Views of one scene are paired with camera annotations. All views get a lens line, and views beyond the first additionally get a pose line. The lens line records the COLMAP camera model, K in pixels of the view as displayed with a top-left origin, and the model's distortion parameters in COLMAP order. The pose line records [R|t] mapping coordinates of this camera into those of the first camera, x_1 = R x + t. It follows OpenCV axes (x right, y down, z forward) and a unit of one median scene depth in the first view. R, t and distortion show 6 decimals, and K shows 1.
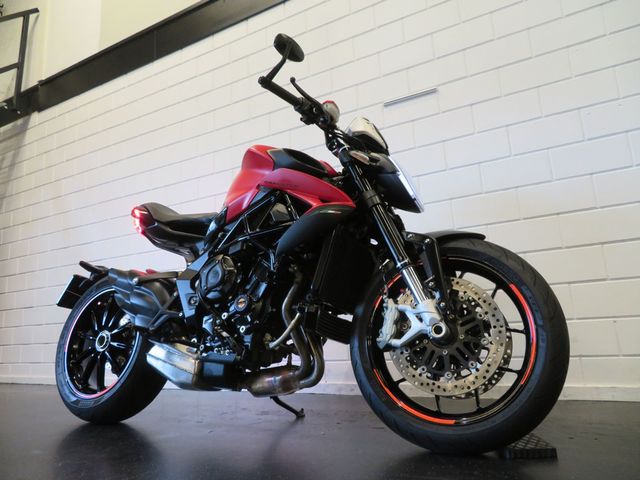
lens RADIAL K [[454.8, 0, 320.0], [0, 454.8, 240.0], [0, 0, 1]] dist [0.000553, 0.001140]
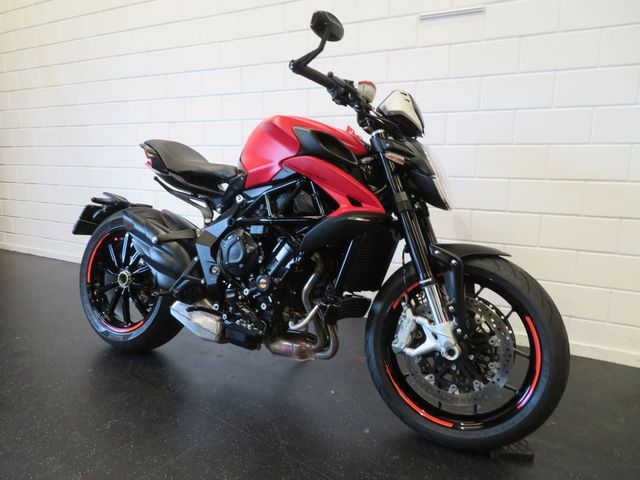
lens RADIAL K [[454.8, 0, 320.0], [0, 454.8, 240.0], [0, 0, 1]] dist [0.000553, 0.001140]
pose [[0.997985, 0.058783, 0.023884, -0.073688], [-0.063439, 0.931367, 0.358511, -0.331880], [-0.001170, -0.359304, 0.933220, 0.069058]]
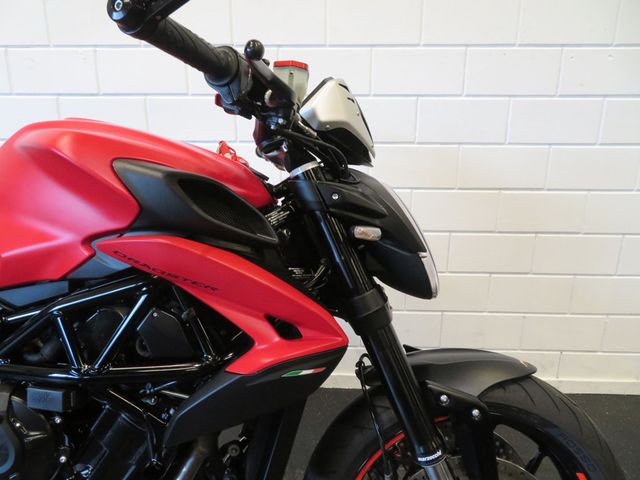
lens RADIAL K [[454.8, 0, 320.0], [0, 454.8, 240.0], [0, 0, 1]] dist [0.000553, 0.001140]
pose [[0.891351, -0.059991, 0.449327, -0.142897], [-0.141016, 0.905331, 0.400612, -0.328750], [-0.430823, -0.420448, 0.798508, 0.628921]]
